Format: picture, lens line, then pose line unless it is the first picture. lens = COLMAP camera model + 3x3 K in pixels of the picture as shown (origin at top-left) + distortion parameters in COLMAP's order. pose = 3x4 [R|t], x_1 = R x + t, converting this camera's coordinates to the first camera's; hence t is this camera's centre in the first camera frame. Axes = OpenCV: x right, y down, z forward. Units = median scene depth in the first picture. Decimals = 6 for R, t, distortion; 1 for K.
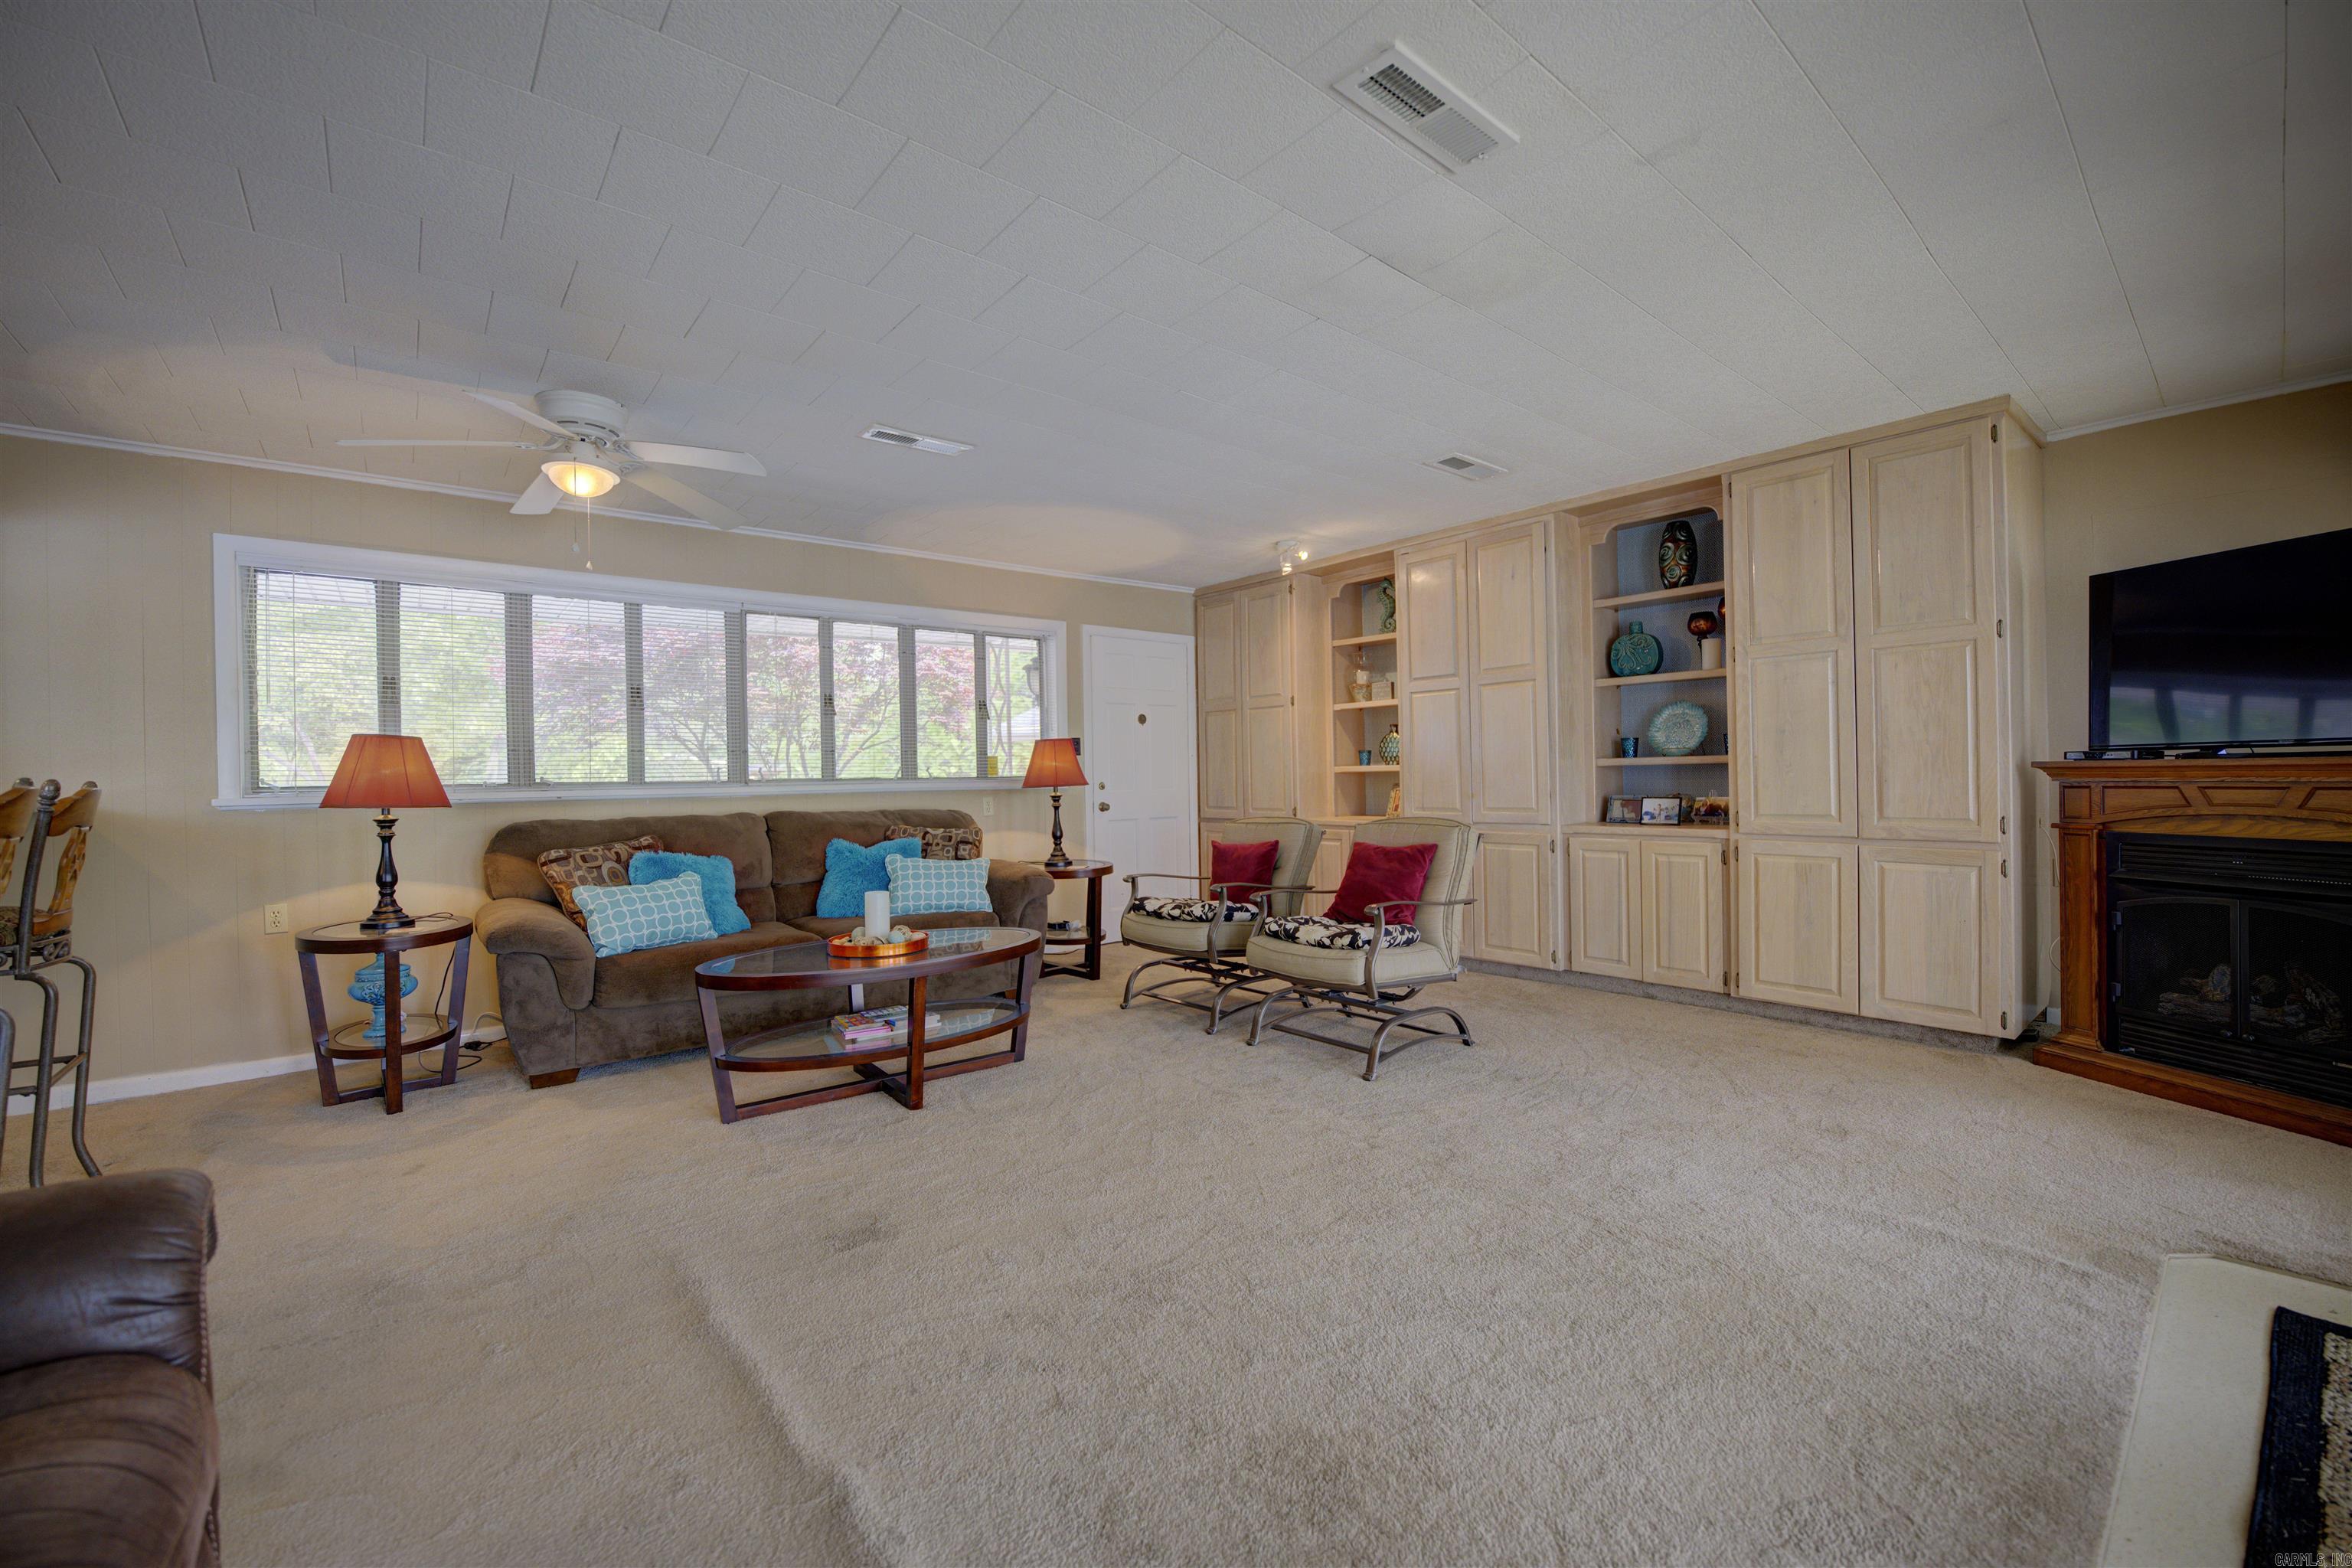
lens RADIAL K [[972.0, 0, 1237.1], [0, 972.0, 778.6], [0, 0, 1]] dist [-0.023696, 0.001445]
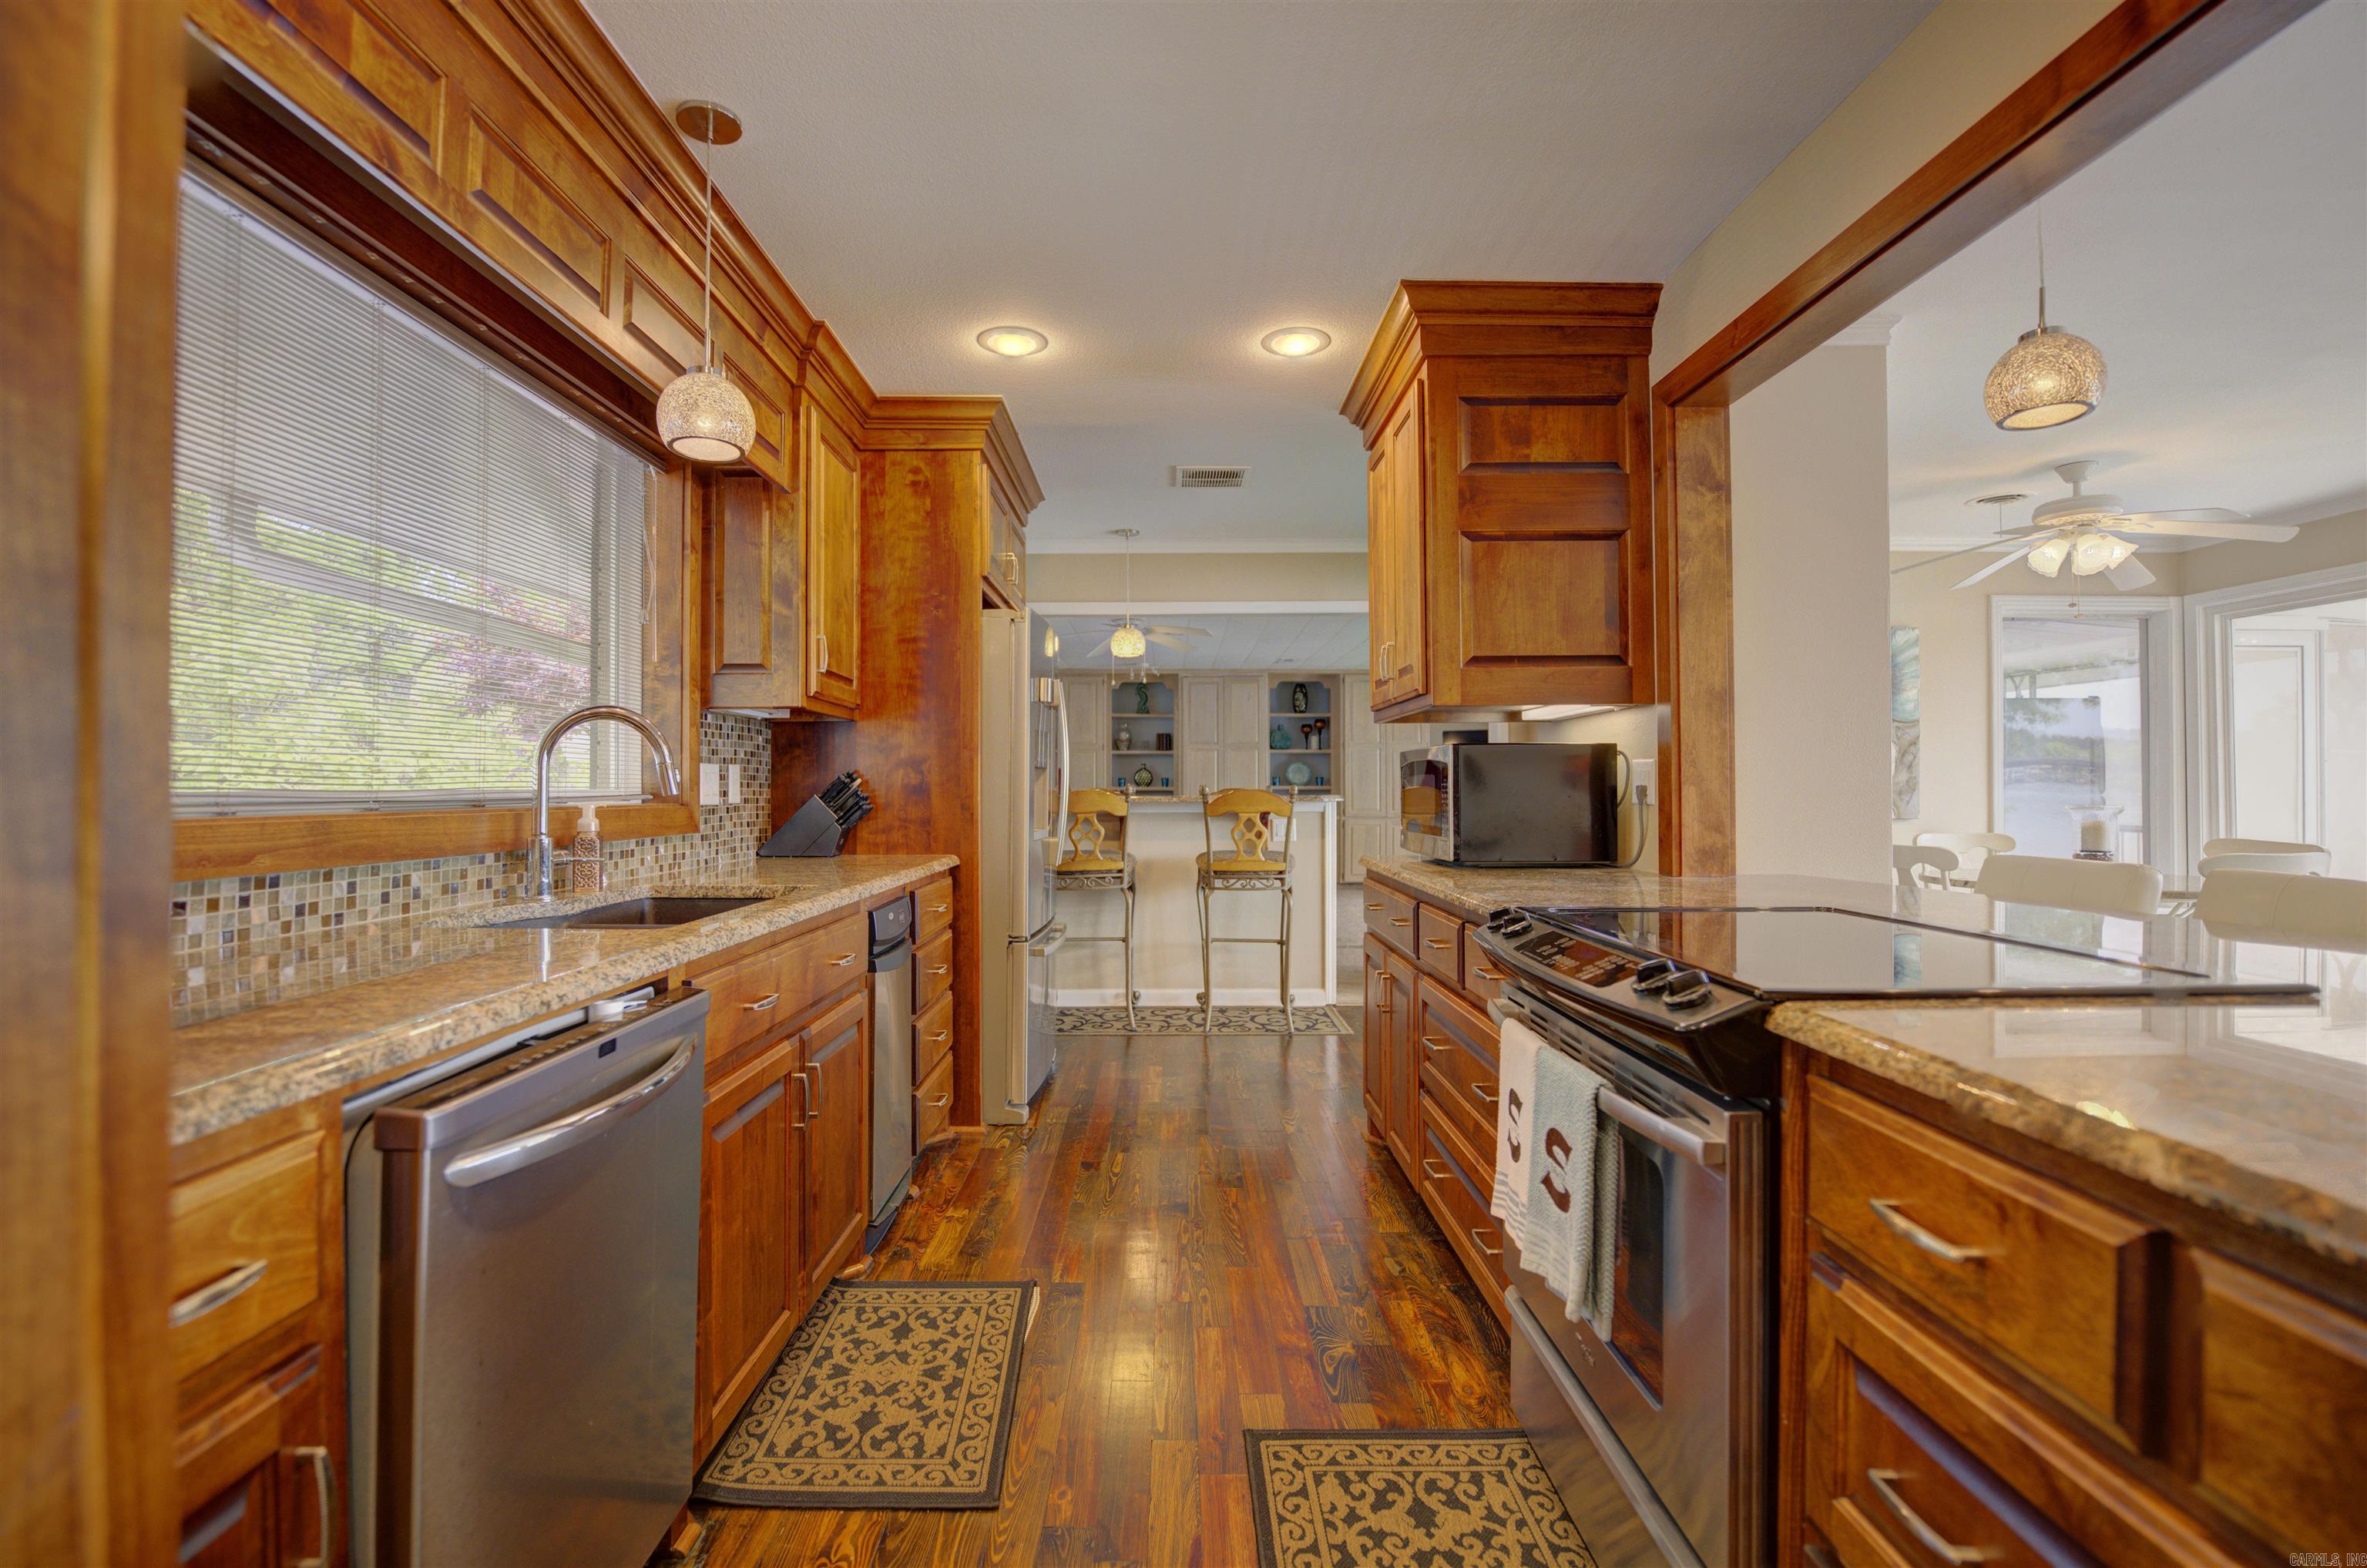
lens RADIAL K [[1057.9, 0, 1168.4], [0, 1057.9, 784.1], [0, 0, 1]] dist [-0.024613, 0.000603]
pose [[0.651349, 0.015791, 0.758614, -1.998827], [-0.007980, 0.999871, -0.013961, 0.011958], [-0.758737, 0.003040, 0.651391, -0.476323]]
